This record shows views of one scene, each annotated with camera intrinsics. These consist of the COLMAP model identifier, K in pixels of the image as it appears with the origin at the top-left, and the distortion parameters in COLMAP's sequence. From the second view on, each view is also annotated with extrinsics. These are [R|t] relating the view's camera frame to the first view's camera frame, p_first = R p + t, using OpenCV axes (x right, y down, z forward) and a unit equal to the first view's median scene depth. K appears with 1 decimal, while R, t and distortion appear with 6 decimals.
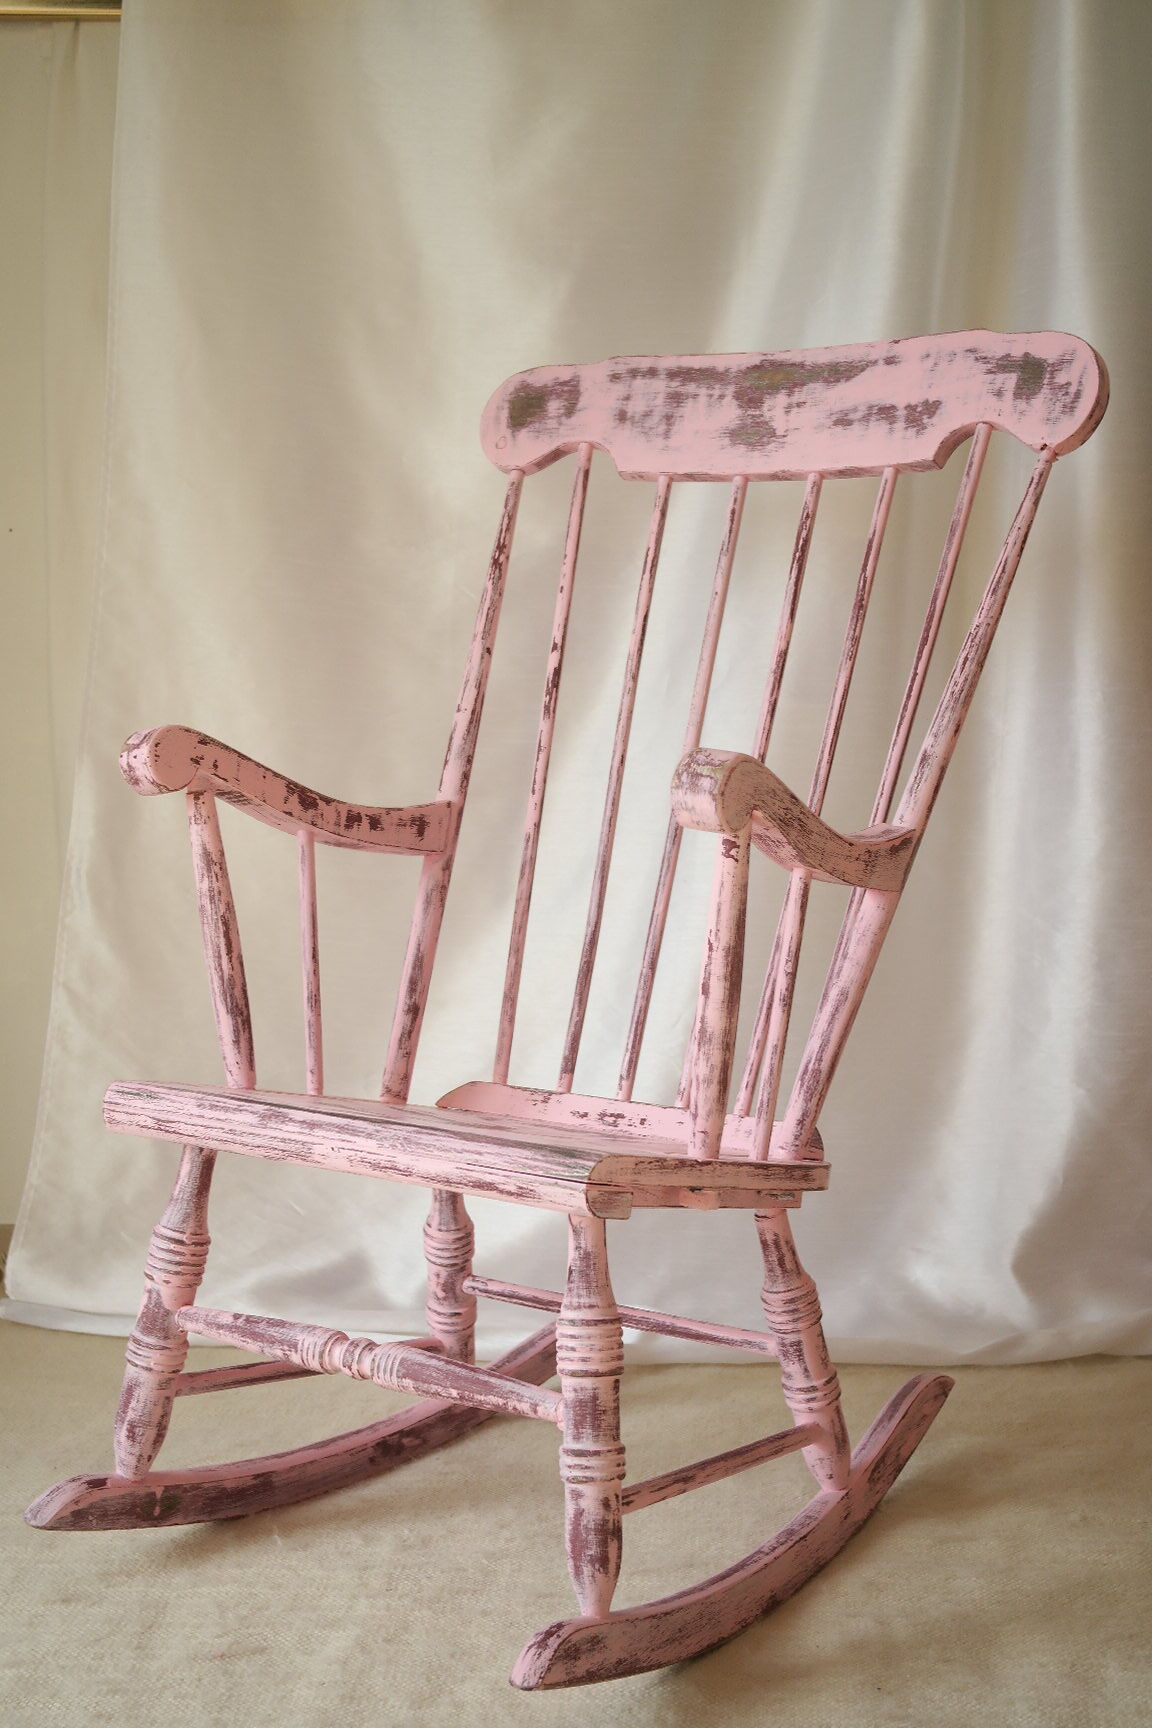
lens RADIAL K [[2245.0, 0, 575.3], [0, 2245.0, 864.8], [0, 0, 1]] dist [0.004759, 0.000000]
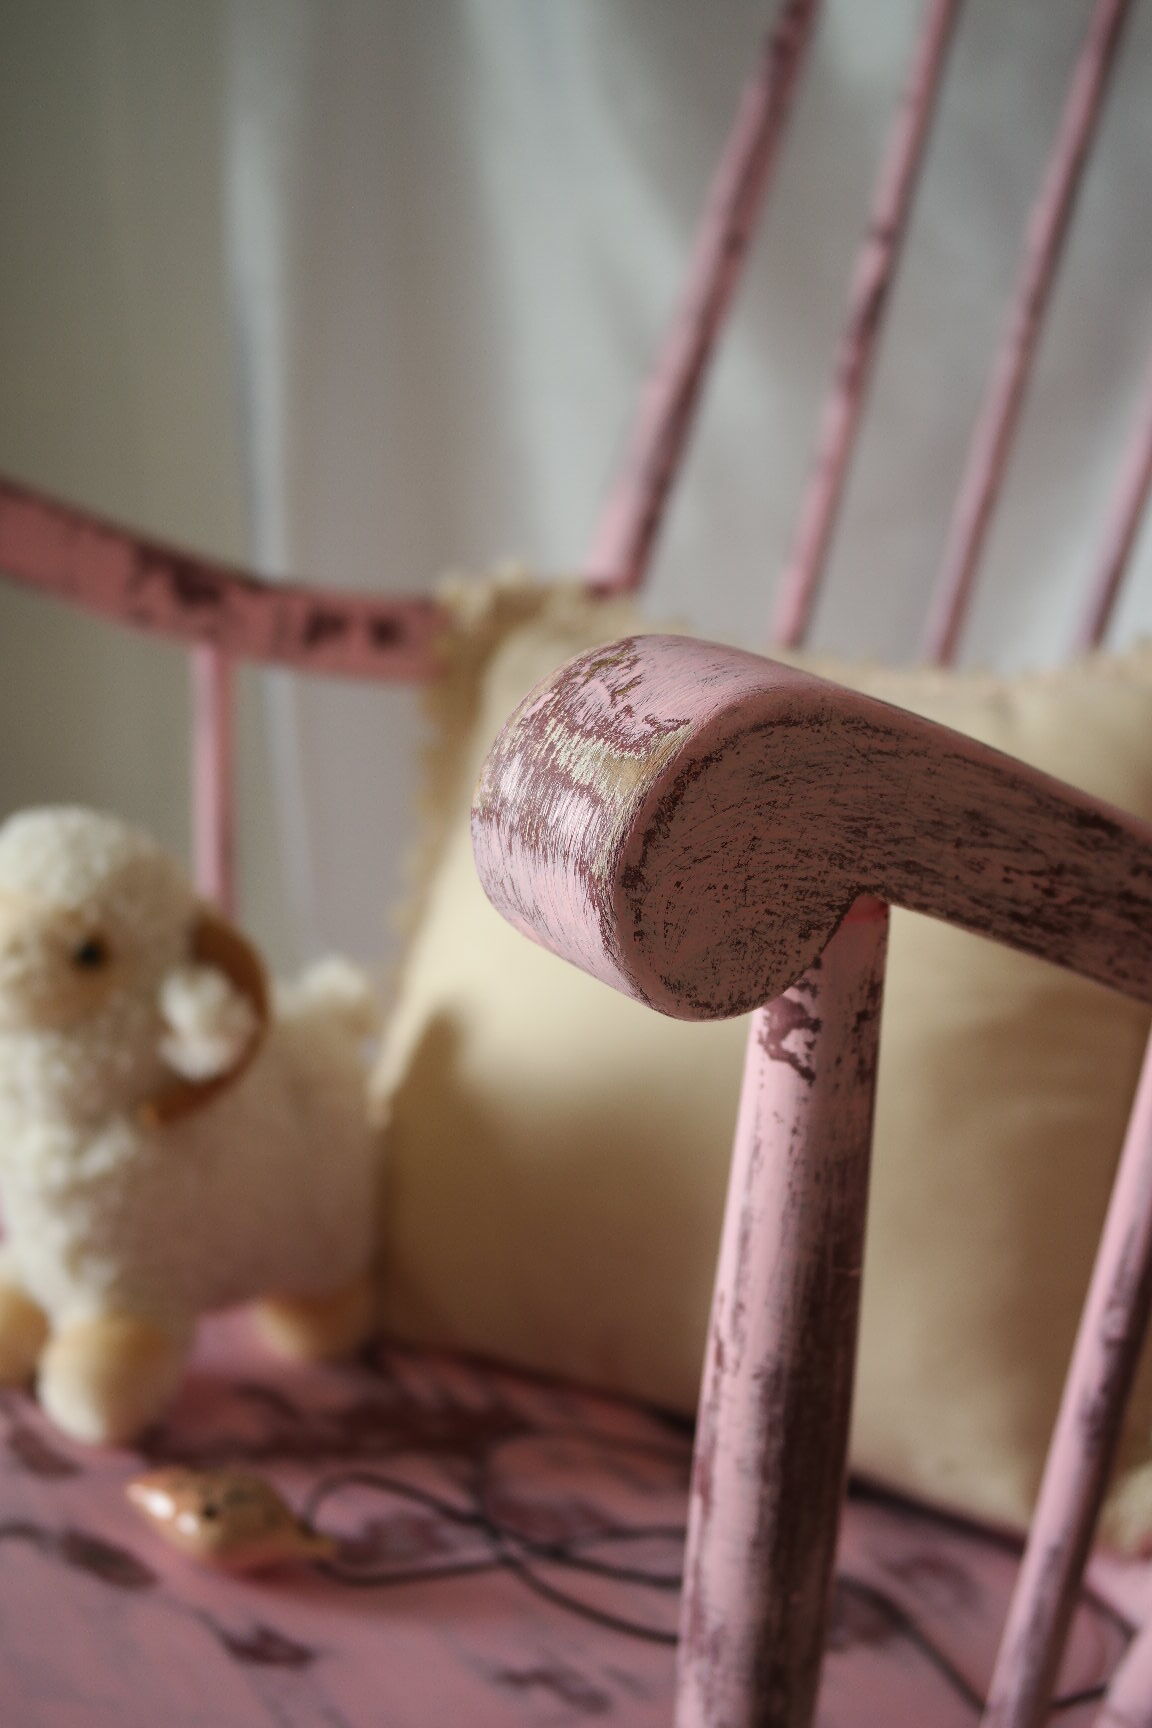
lens RADIAL K [[2245.0, 0, 572.2], [0, 2245.0, 868.8], [0, 0, 1]] dist [0.004759, 0.000000]
pose [[0.937812, 0.095985, -0.333609, 0.105457], [-0.037600, 0.983446, 0.177255, -0.056241], [0.345100, -0.153688, 0.925897, 0.614478]]
